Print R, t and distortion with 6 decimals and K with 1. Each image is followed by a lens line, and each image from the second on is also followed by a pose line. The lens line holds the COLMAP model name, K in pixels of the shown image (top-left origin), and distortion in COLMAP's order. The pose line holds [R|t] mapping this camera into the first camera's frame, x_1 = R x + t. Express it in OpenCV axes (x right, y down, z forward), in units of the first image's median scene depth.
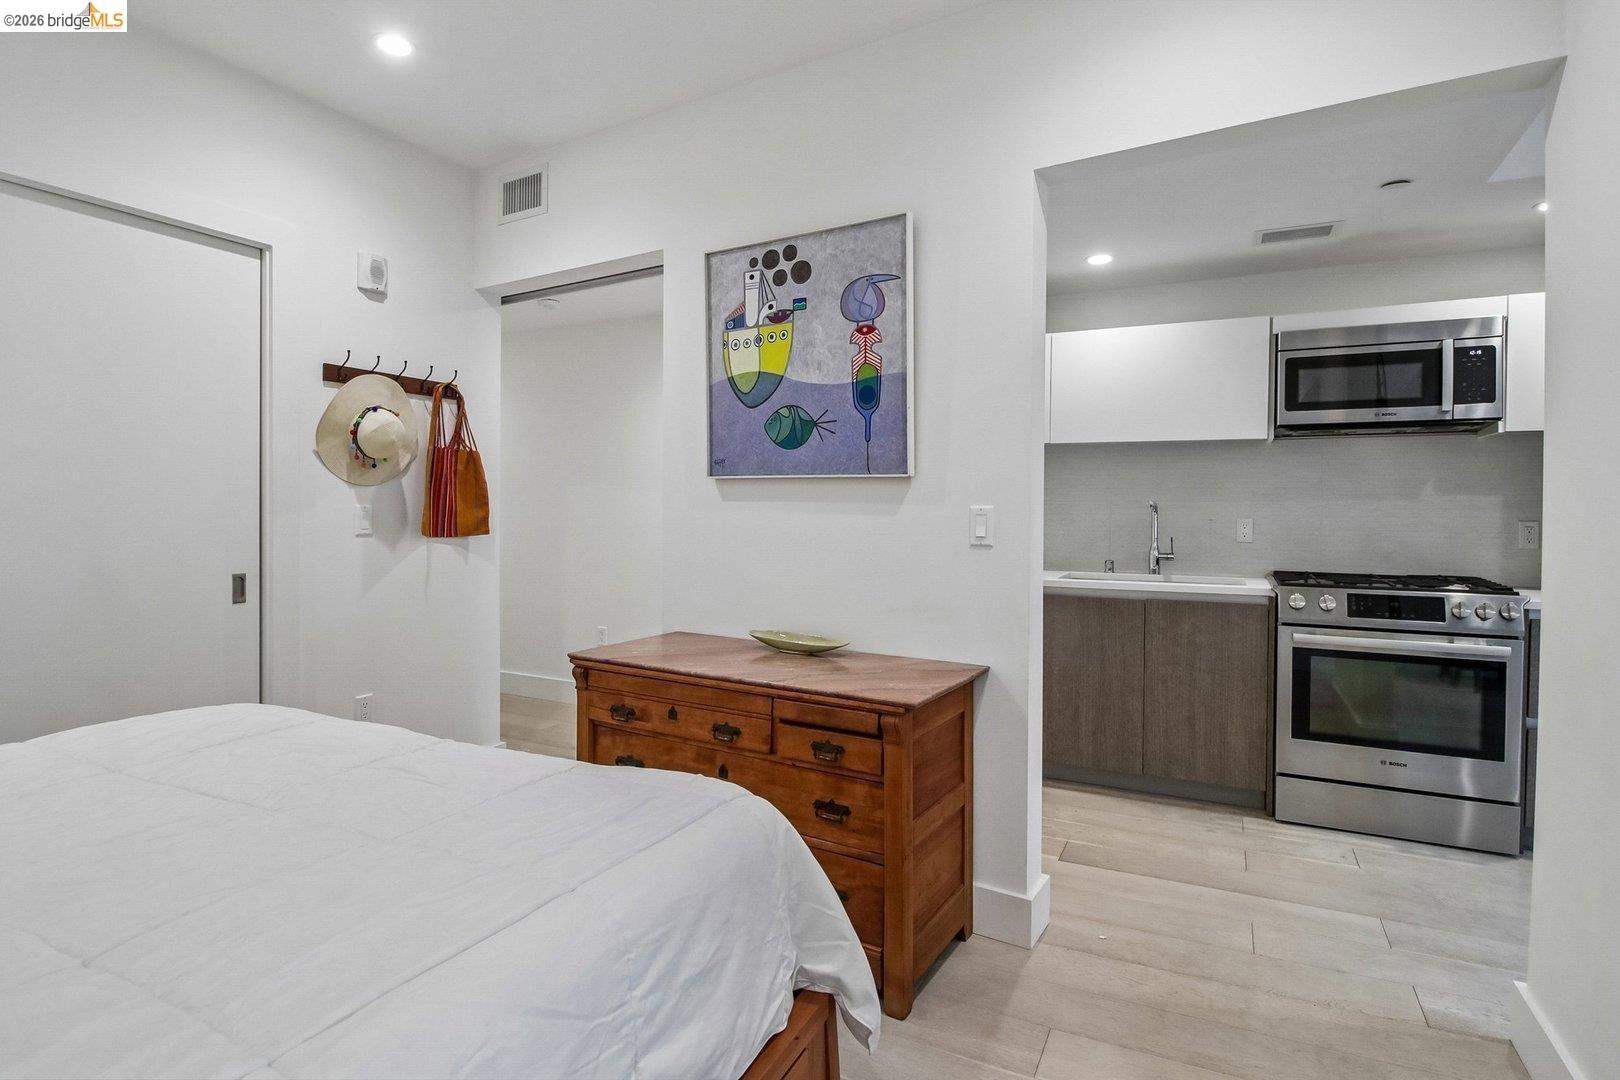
lens RADIAL K [[817.5, 0, 811.4], [0, 817.5, 515.8], [0, 0, 1]] dist [0.005355, -0.014018]
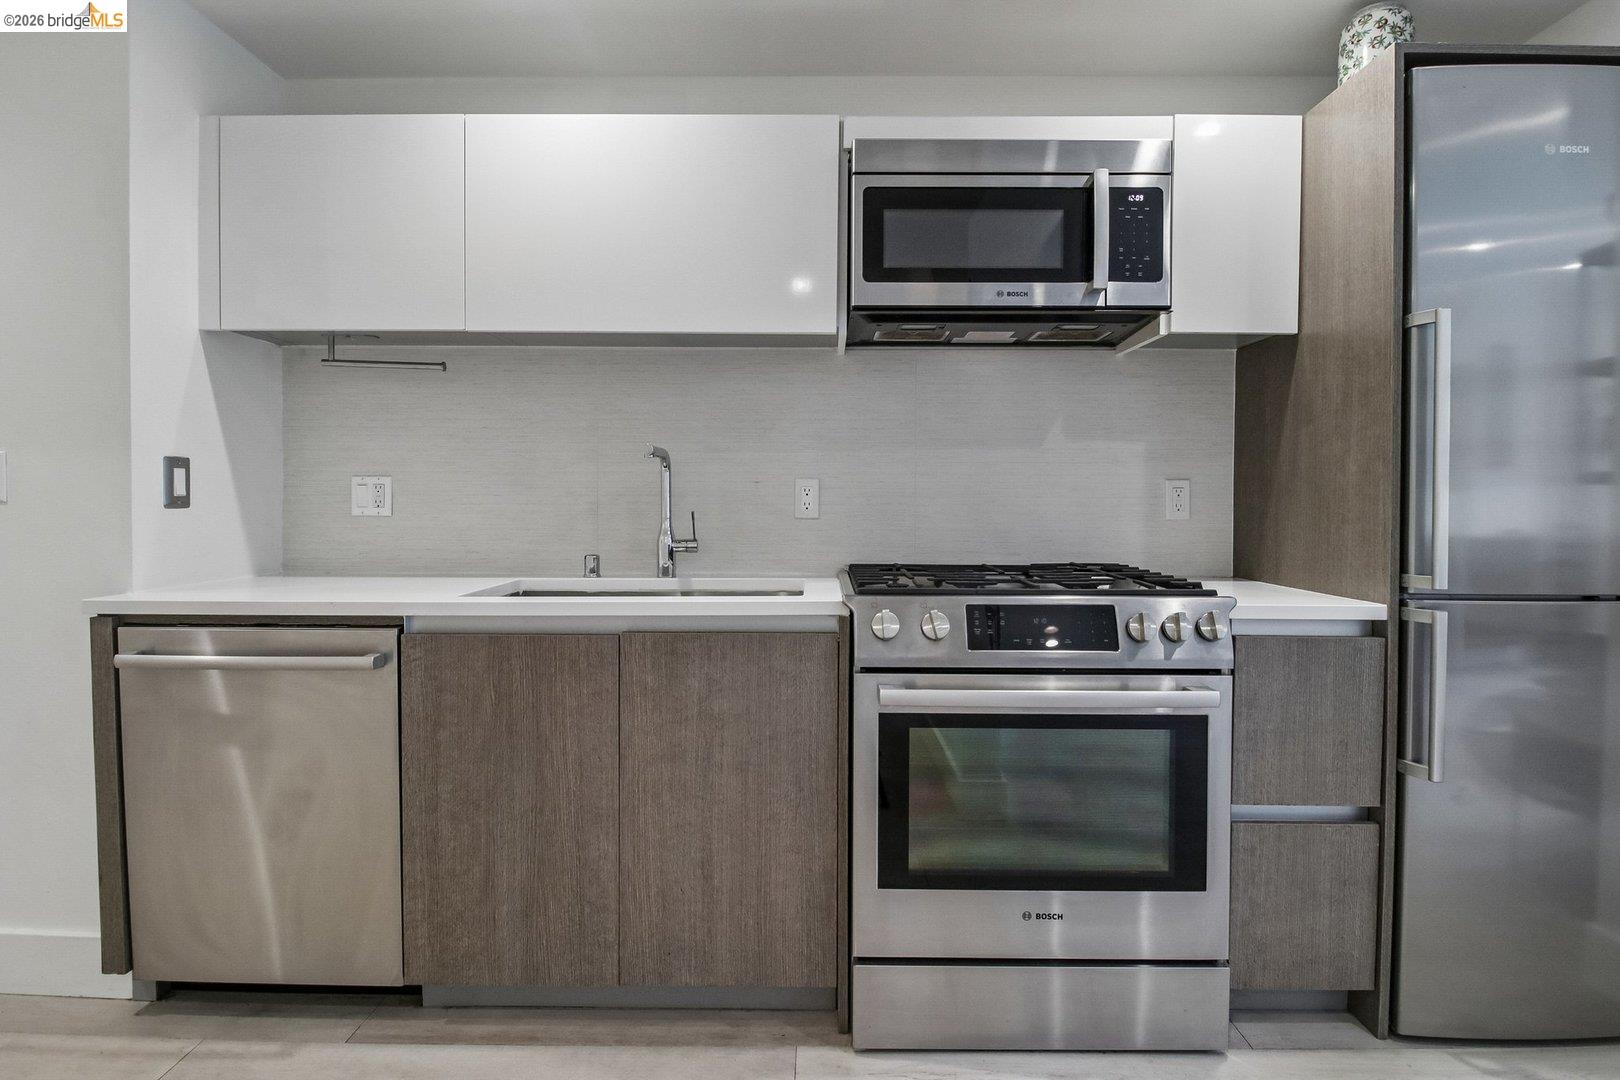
lens RADIAL K [[817.5, 0, 811.4], [0, 817.5, 515.8], [0, 0, 1]] dist [0.005355, -0.014018]
pose [[0.896130, -0.010506, 0.443666, 0.368358], [0.007178, 0.999932, 0.009180, 0.034697], [-0.443733, -0.005042, 0.896145, 0.635849]]
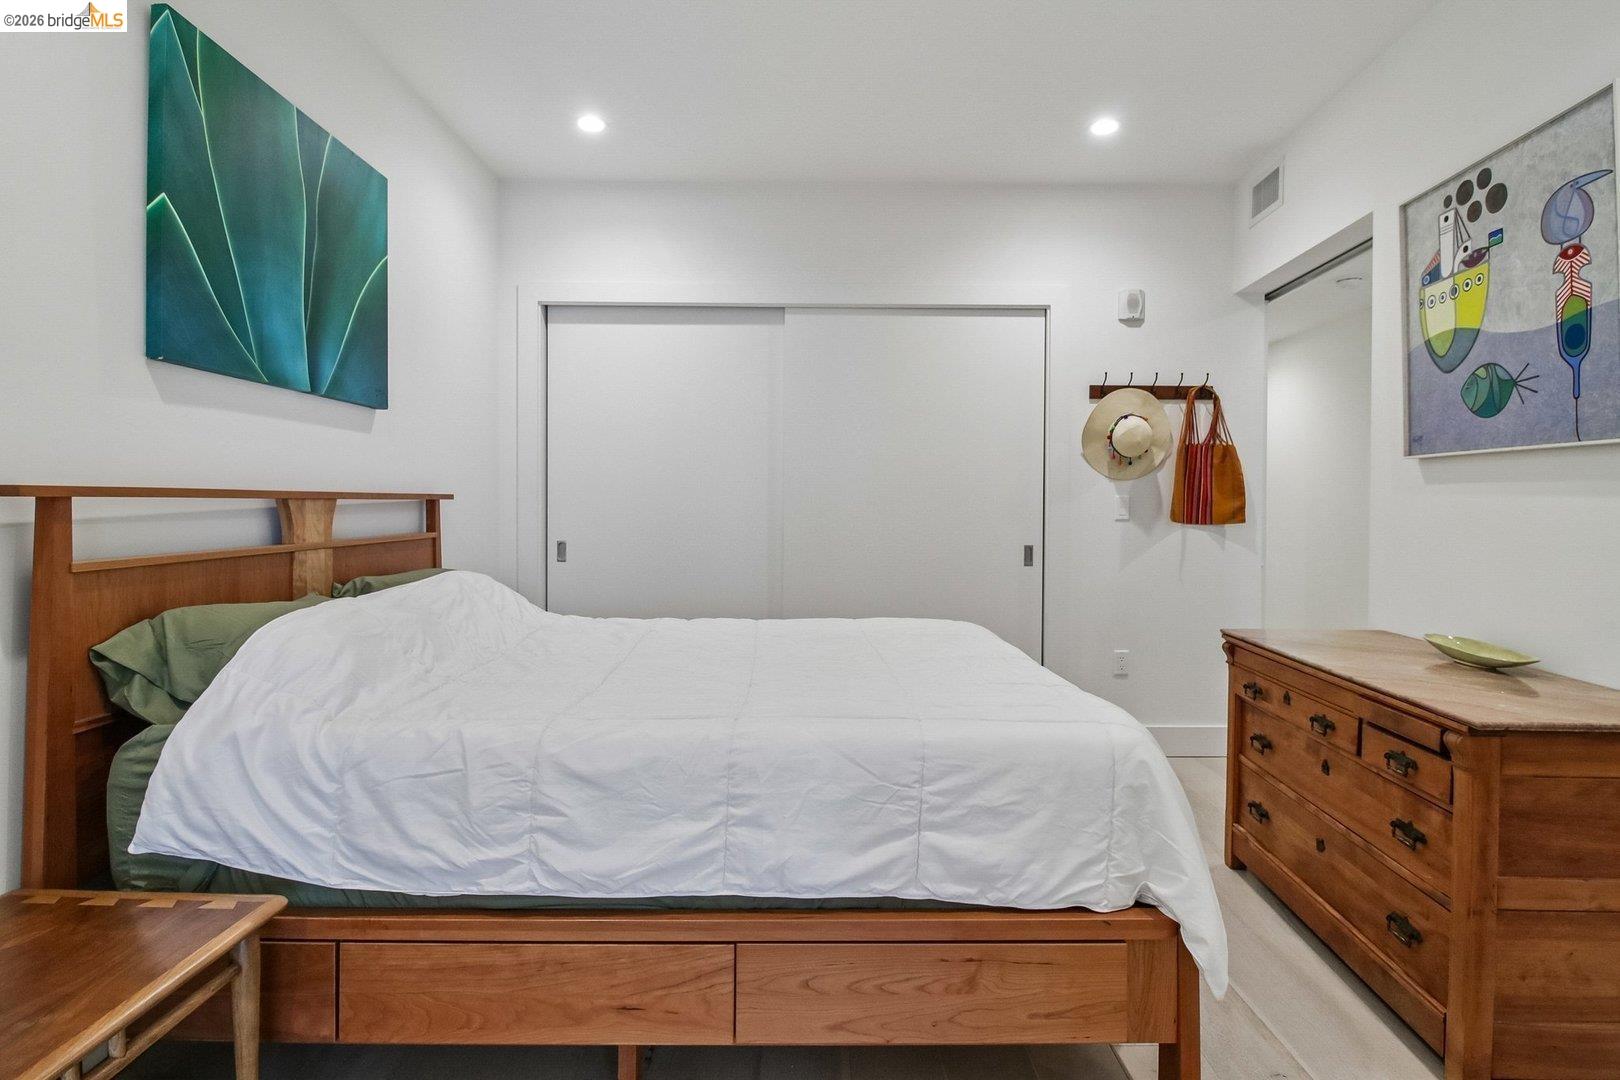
lens RADIAL K [[817.5, 0, 811.4], [0, 817.5, 515.8], [0, 0, 1]] dist [0.005355, -0.014018]
pose [[0.455227, 0.007739, -0.890342, 0.378170], [-0.010077, 0.999943, 0.003539, 0.019745], [0.890318, 0.007361, 0.455279, 0.029819]]
